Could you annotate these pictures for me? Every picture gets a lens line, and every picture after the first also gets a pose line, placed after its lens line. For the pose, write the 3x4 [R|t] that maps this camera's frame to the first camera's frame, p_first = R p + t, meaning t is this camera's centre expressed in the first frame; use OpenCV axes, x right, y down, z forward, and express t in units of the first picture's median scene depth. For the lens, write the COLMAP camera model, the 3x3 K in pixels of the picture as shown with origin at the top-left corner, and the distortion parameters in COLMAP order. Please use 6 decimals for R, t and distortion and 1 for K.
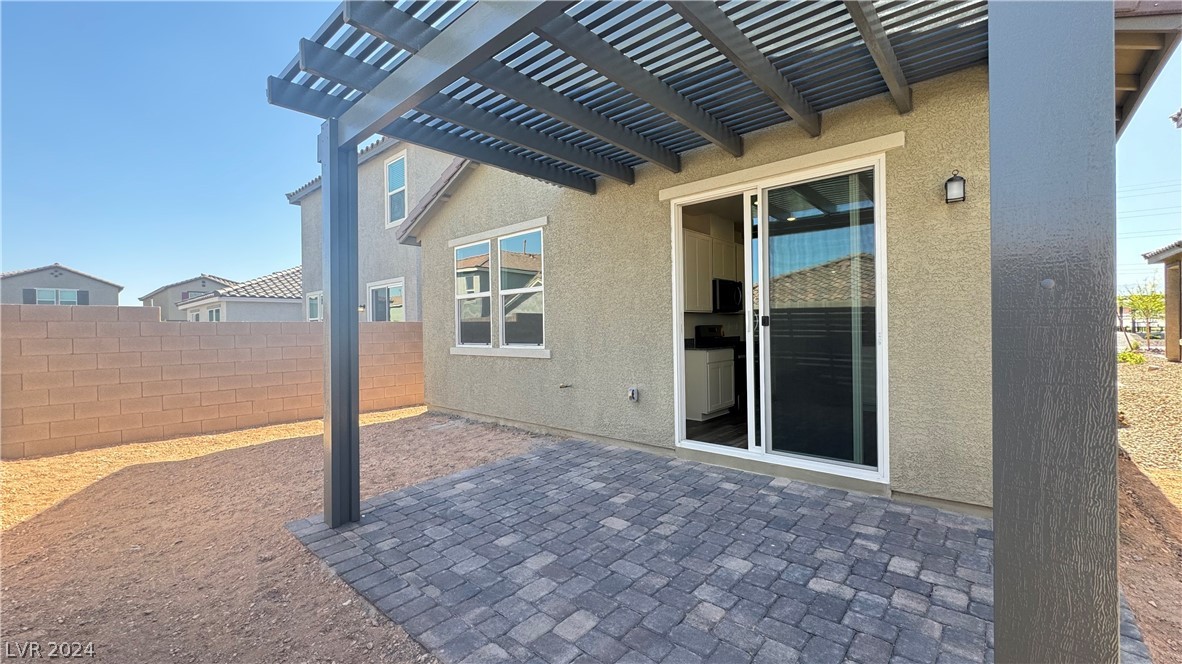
lens RADIAL K [[470.8, 0, 592.3], [0, 470.8, 330.2], [0, 0, 1]] dist [-0.002915, 0.000392]
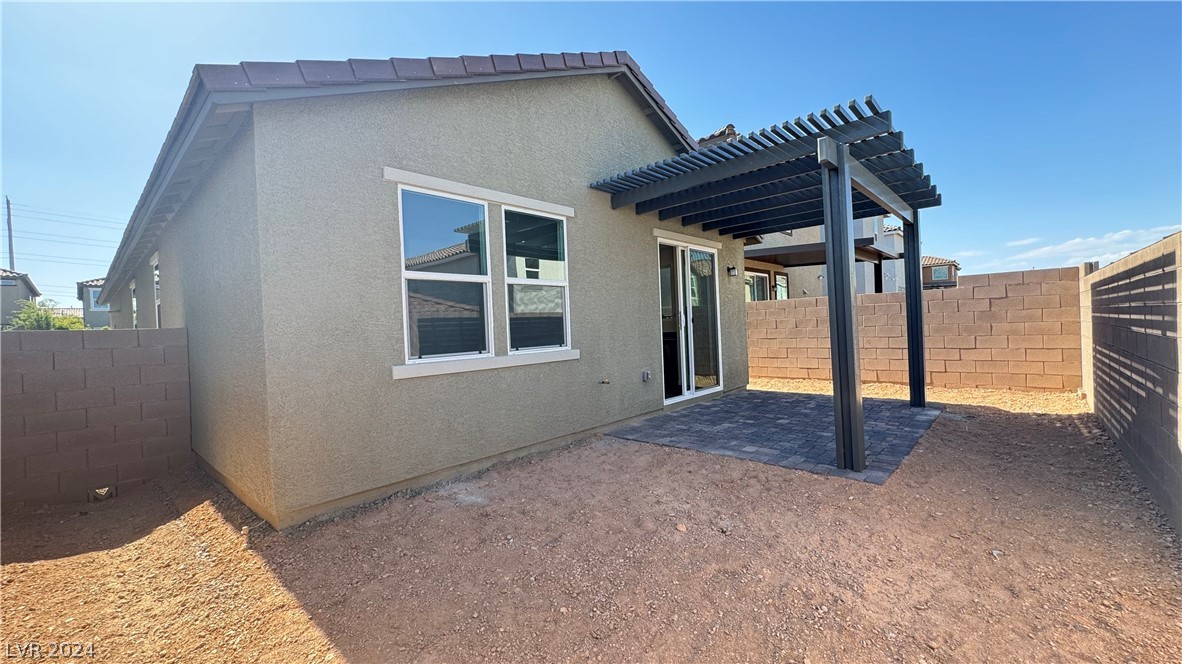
lens RADIAL K [[470.8, 0, 592.0], [0, 470.8, 329.9], [0, 0, 1]] dist [-0.002915, 0.000392]
pose [[0.017526, 0.007485, 0.999818, -0.949732], [0.042792, 0.999050, -0.008229, 0.010228], [-0.998930, 0.042929, 0.017189, 0.874311]]
